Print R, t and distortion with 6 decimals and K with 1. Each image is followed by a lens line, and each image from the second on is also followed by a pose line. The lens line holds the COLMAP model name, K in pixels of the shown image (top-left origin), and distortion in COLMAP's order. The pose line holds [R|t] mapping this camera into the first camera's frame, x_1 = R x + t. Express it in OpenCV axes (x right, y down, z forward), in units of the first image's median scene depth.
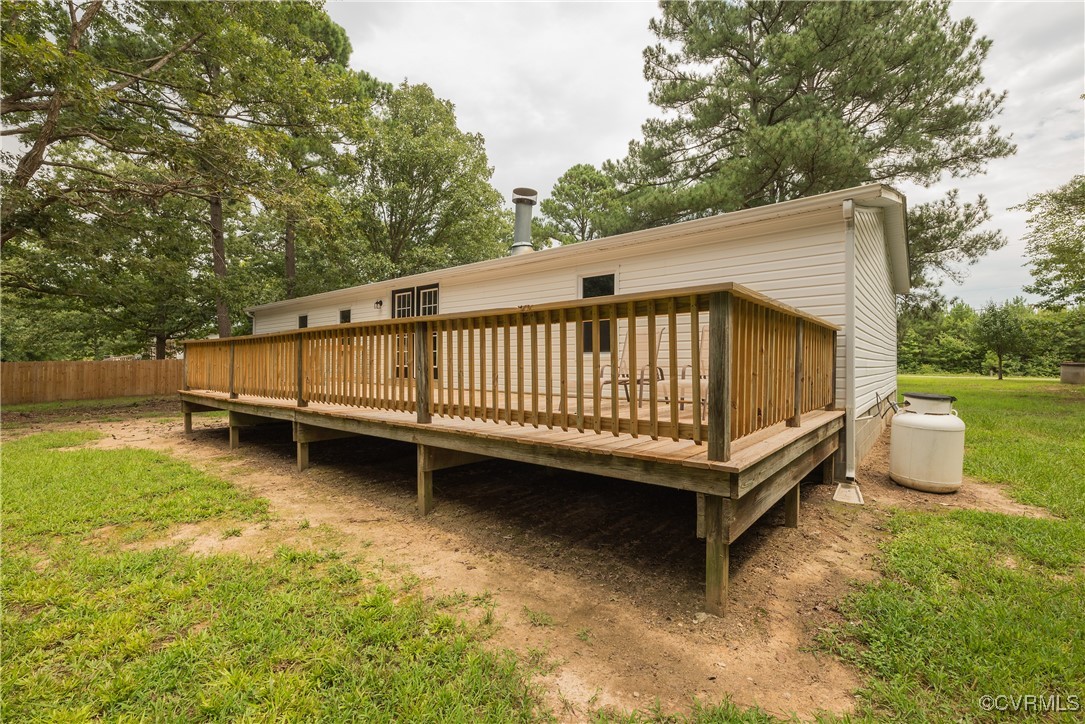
lens RADIAL K [[465.8, 0, 543.9], [0, 465.8, 362.4], [0, 0, 1]] dist [0.001240, -0.000075]
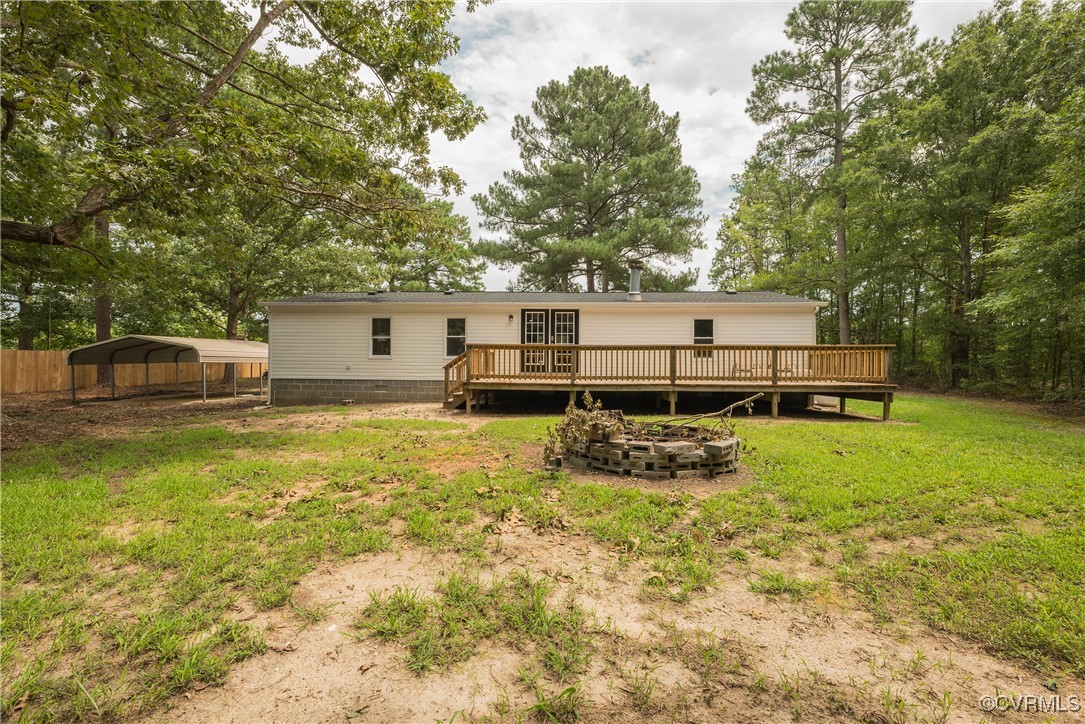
lens RADIAL K [[469.0, 0, 541.9], [0, 469.0, 363.2], [0, 0, 1]] dist [0.001490, -0.000071]
pose [[0.800453, 0.008412, 0.599336, -0.484811], [-0.006325, 0.999964, -0.005589, 0.005201], [-0.599362, 0.000683, 0.800478, -0.058032]]
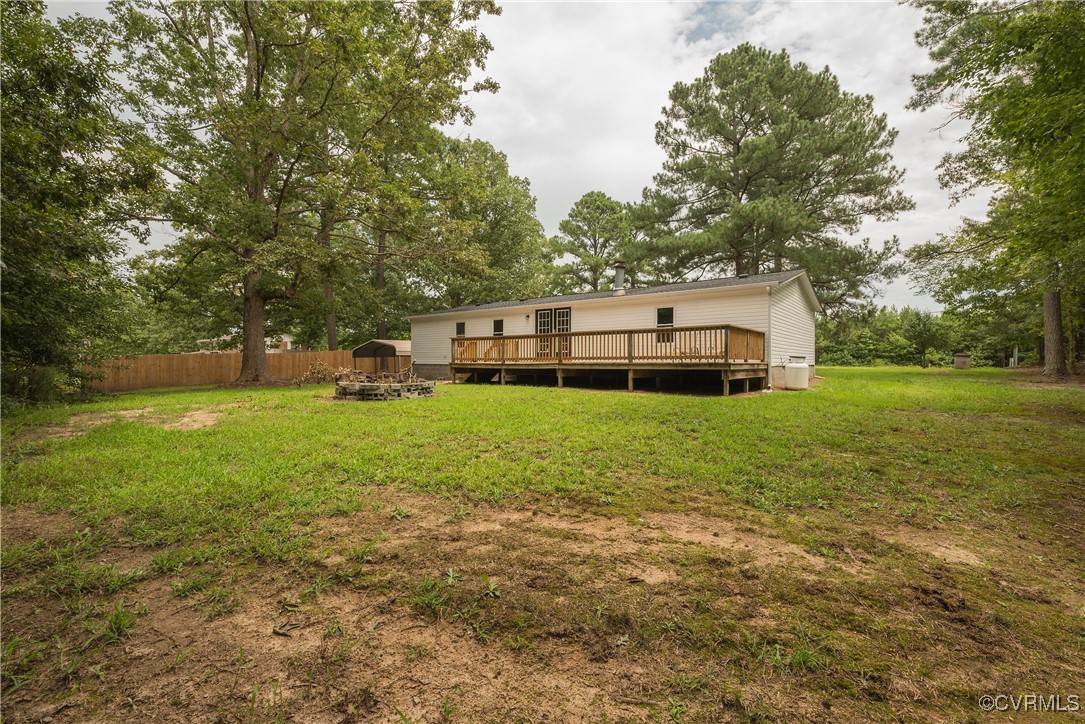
lens RADIAL K [[469.0, 0, 541.9], [0, 469.0, 363.2], [0, 0, 1]] dist [0.001490, -0.000071]
pose [[0.999589, -0.001551, 0.028633, -0.156071], [0.001445, 0.999992, 0.003708, 0.019778], [-0.028639, -0.003665, 0.999583, -0.353303]]
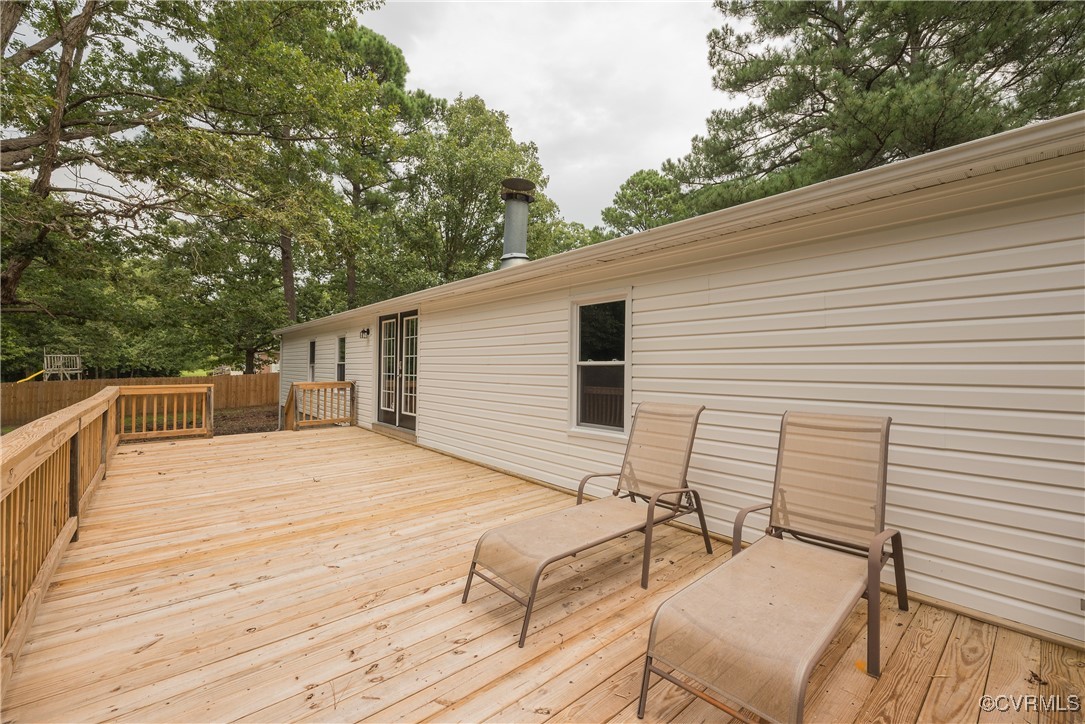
lens RADIAL K [[439.1, 0, 546.3], [0, 439.1, 362.4], [0, 0, 1]] dist [-0.001387, 0.000247]
pose [[0.987714, 0.003046, -0.156246, 0.040166], [-0.004192, 0.999967, -0.007006, -0.030253], [0.156219, 0.007575, 0.987693, 0.121283]]
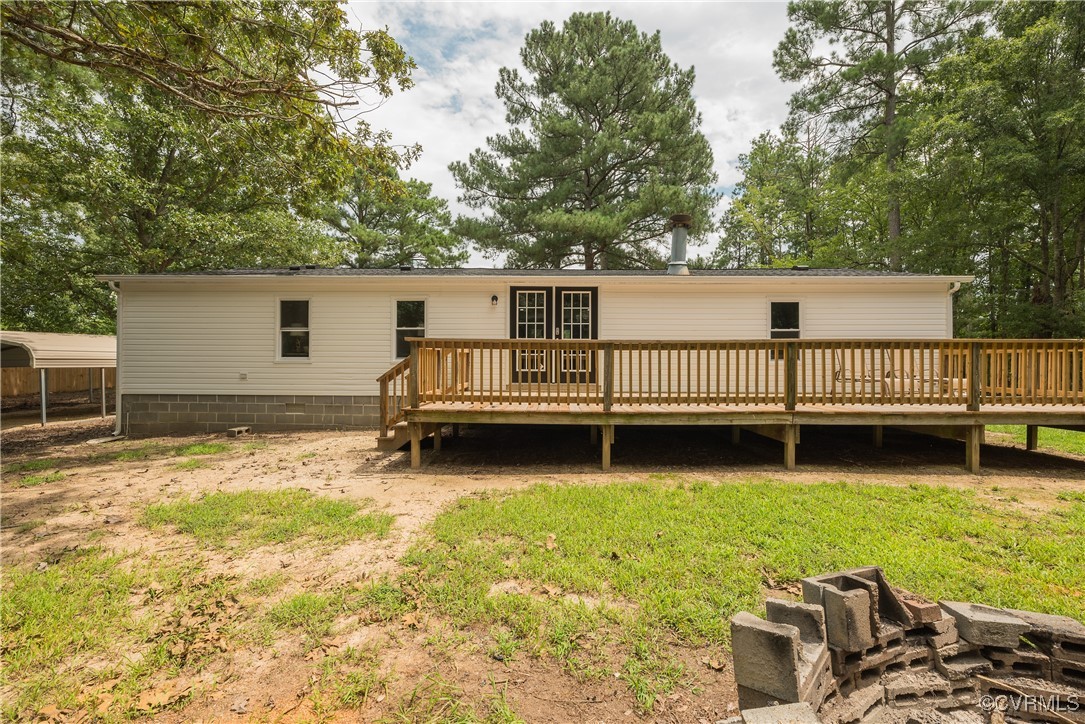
lens RADIAL K [[465.8, 0, 543.9], [0, 465.8, 362.4], [0, 0, 1]] dist [0.001240, -0.000075]
pose [[0.779254, 0.003121, 0.626701, -0.369499], [-0.002715, 0.999995, -0.001604, -0.003005], [-0.626702, -0.000451, 0.779259, 0.115973]]
